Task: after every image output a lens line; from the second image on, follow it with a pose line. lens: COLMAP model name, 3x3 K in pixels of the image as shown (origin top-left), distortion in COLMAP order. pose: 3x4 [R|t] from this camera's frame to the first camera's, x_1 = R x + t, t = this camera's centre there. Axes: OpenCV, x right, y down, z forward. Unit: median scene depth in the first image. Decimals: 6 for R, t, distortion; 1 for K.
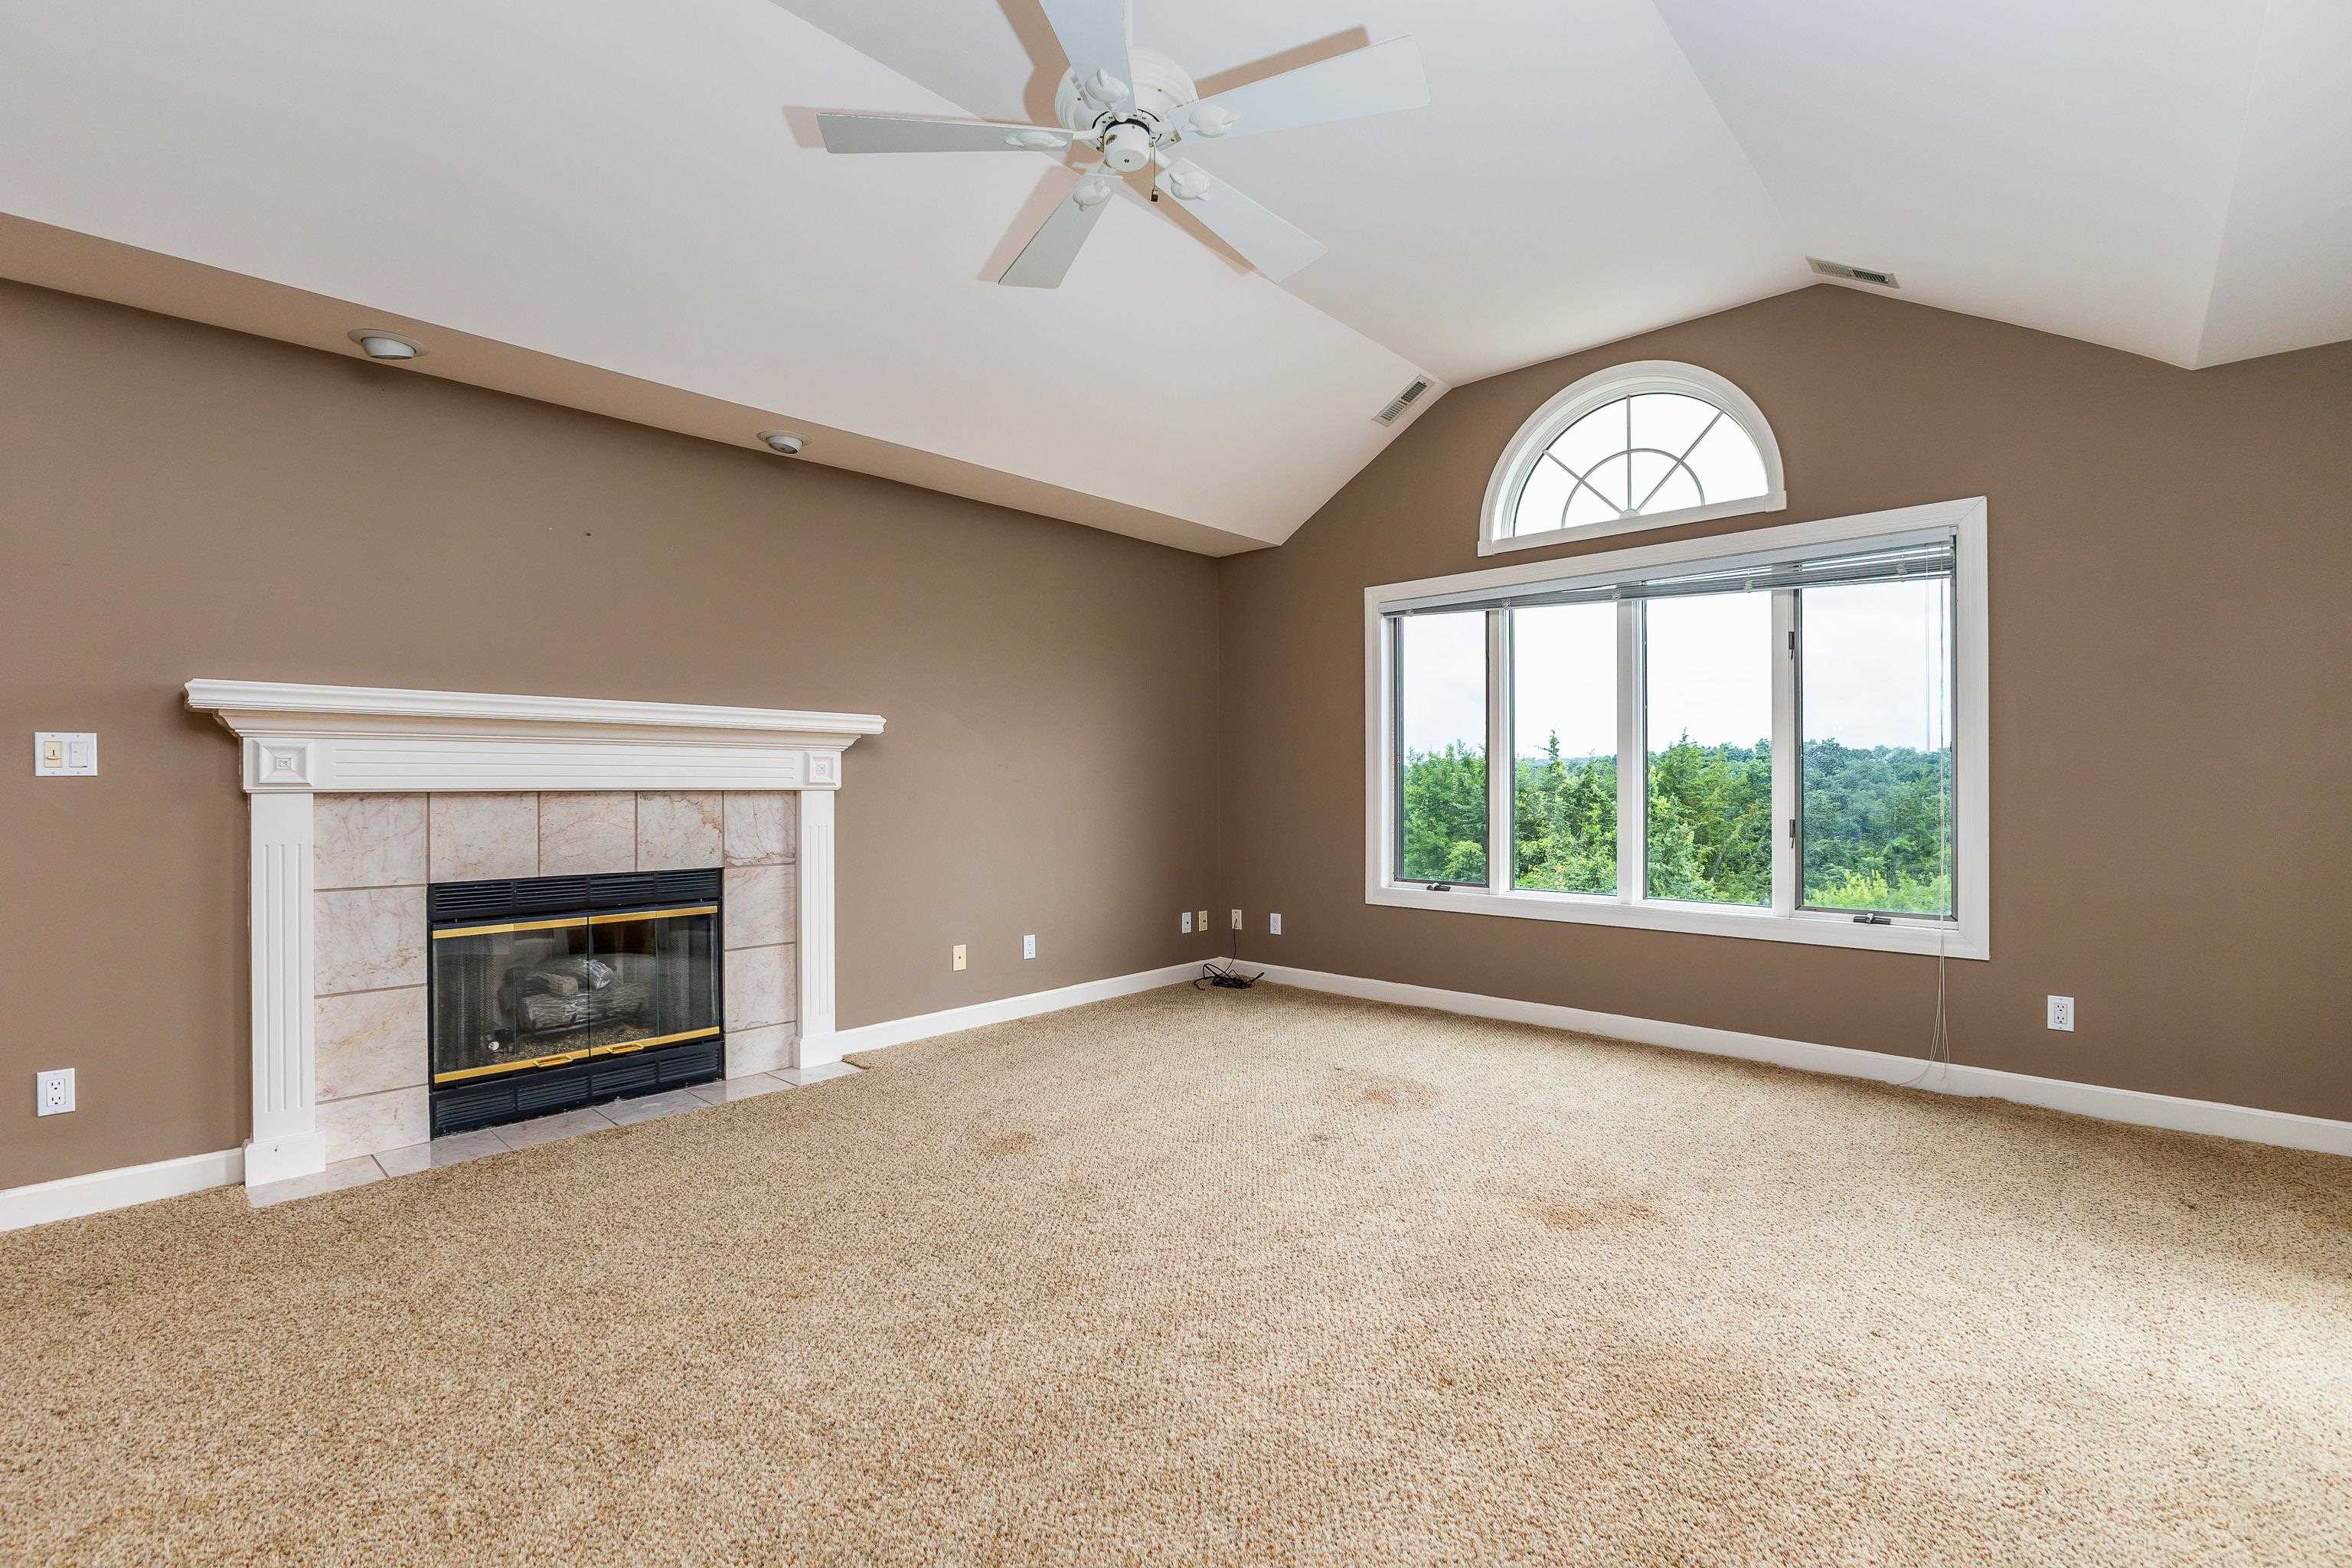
lens RADIAL K [[1037.1, 0, 1155.8], [0, 1037.1, 785.3], [0, 0, 1]] dist [-0.012940, 0.000225]
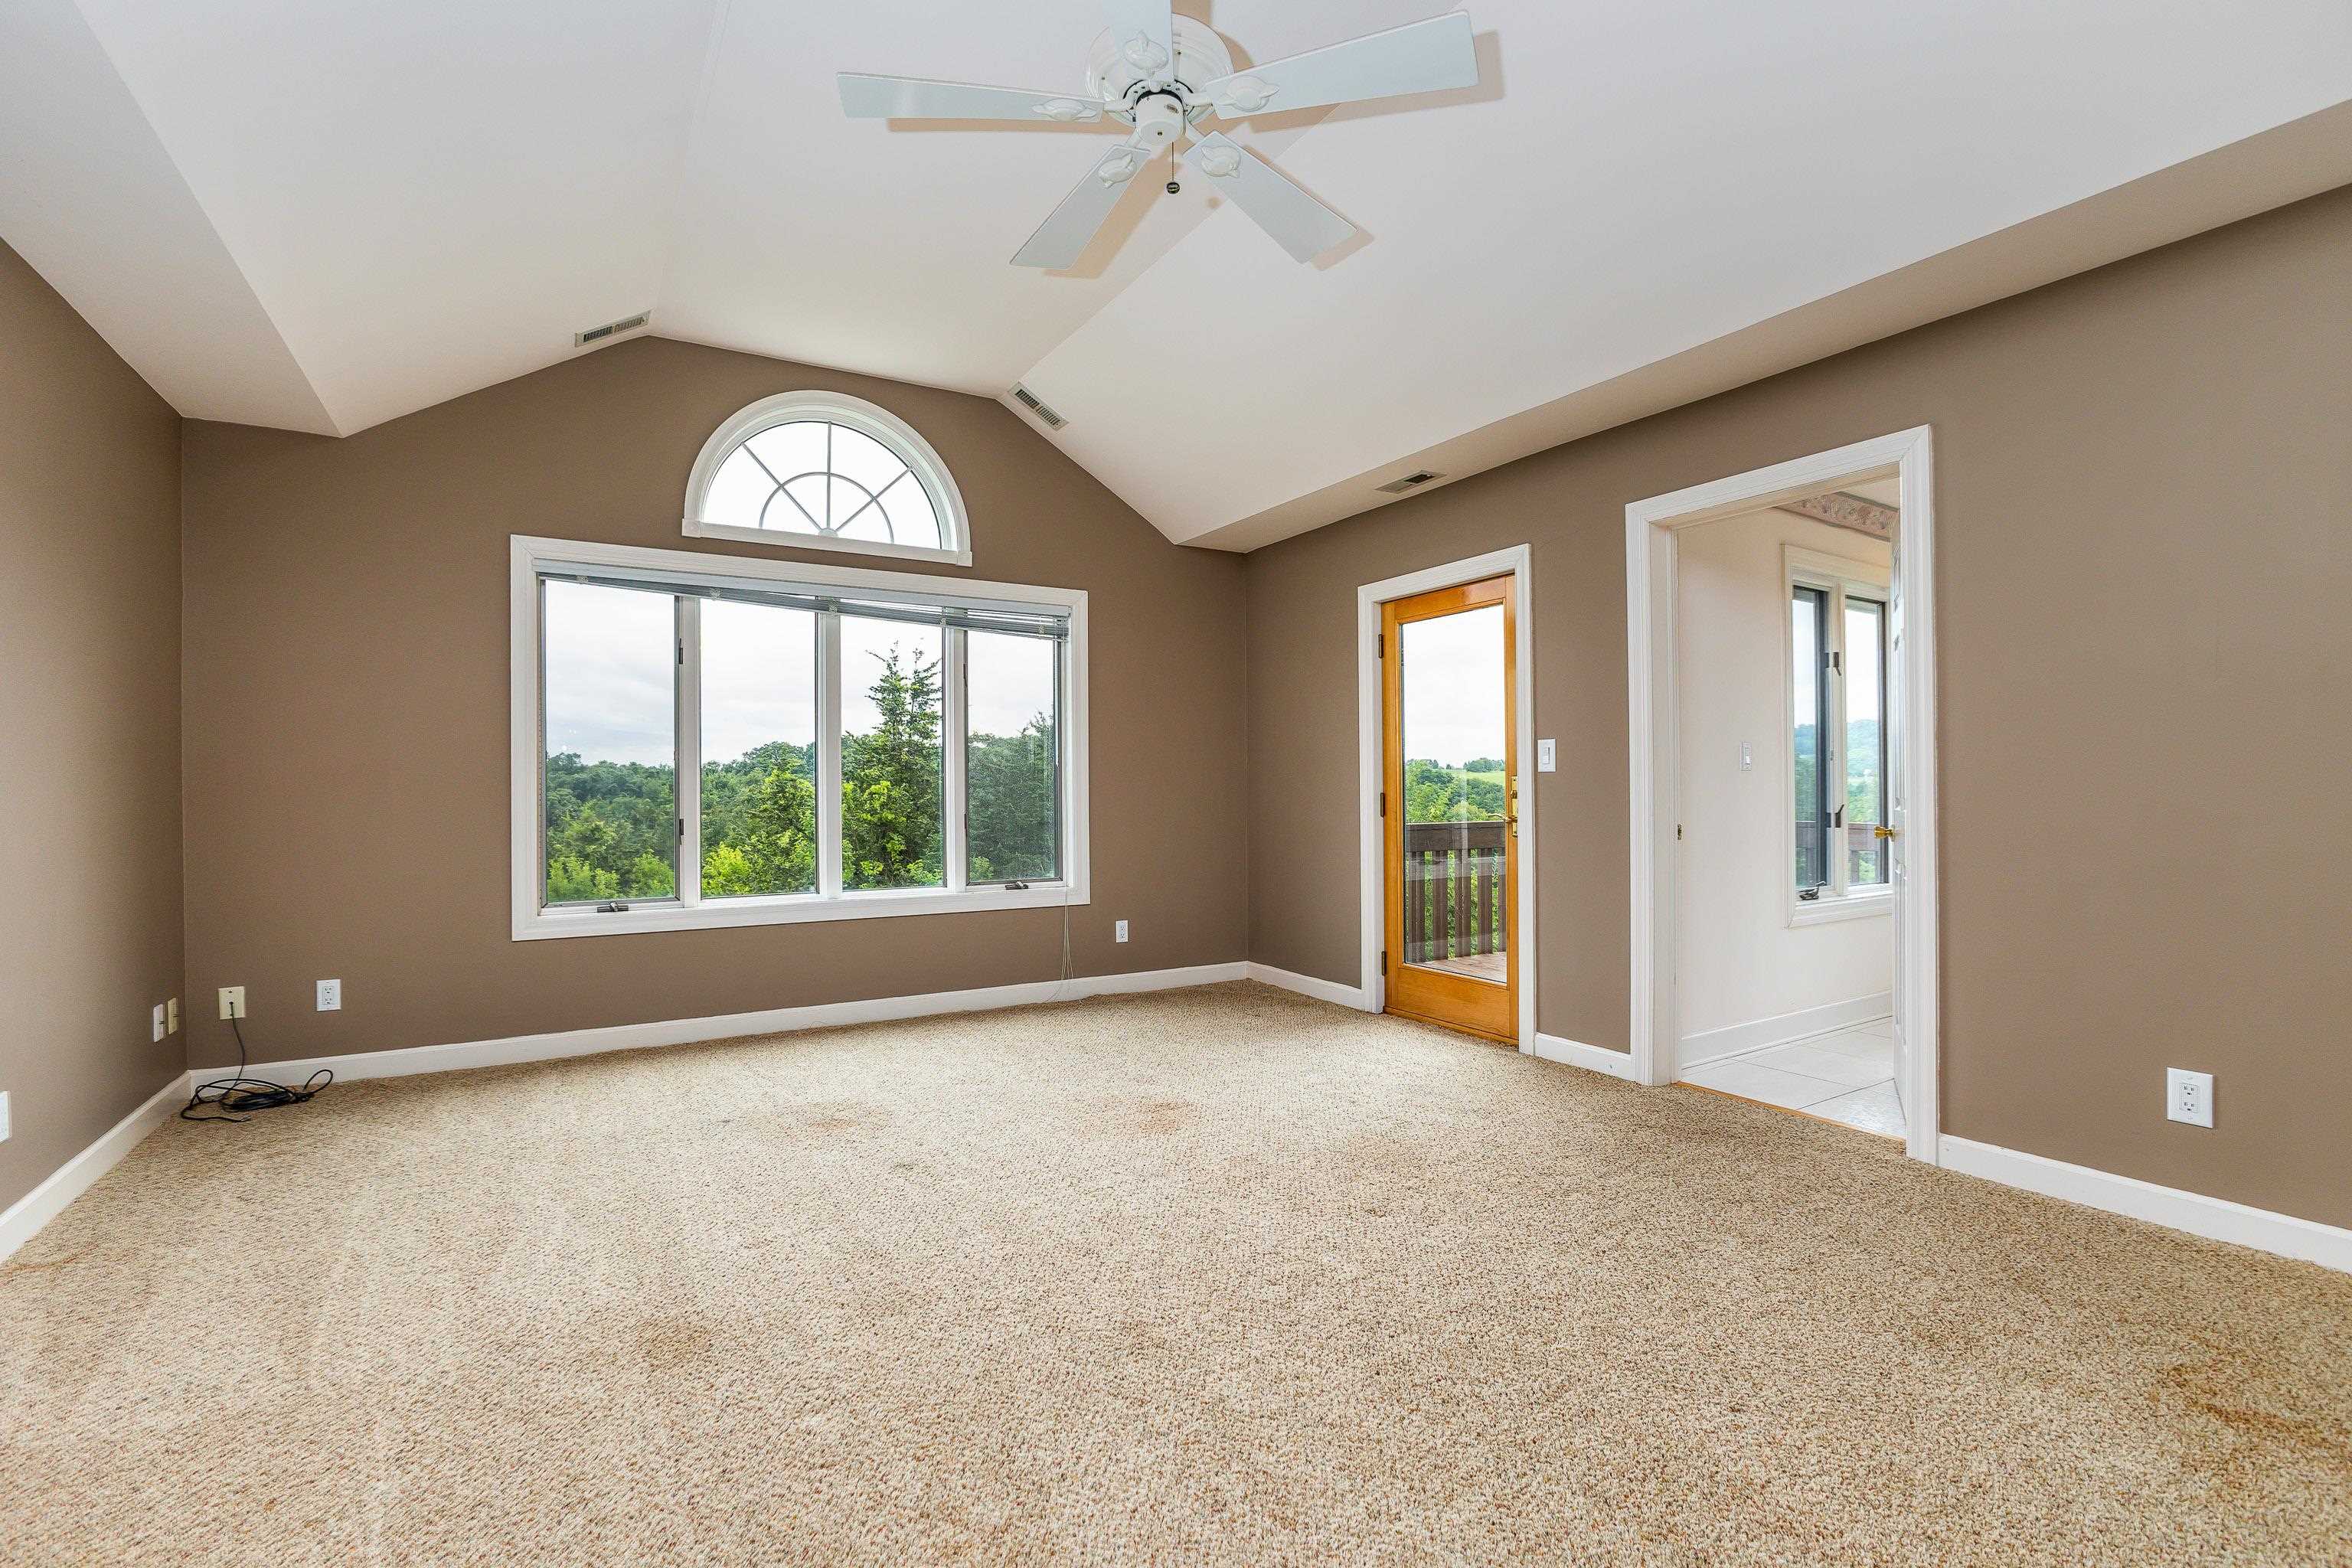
lens RADIAL K [[1037.1, 0, 1161.1], [0, 1037.1, 767.0], [0, 0, 1]] dist [-0.012940, 0.000225]
pose [[0.282529, 0.025292, 0.958925, -0.463006], [0.009869, 0.999523, -0.029271, 0.014343], [-0.959208, 0.017734, 0.282145, 0.370191]]
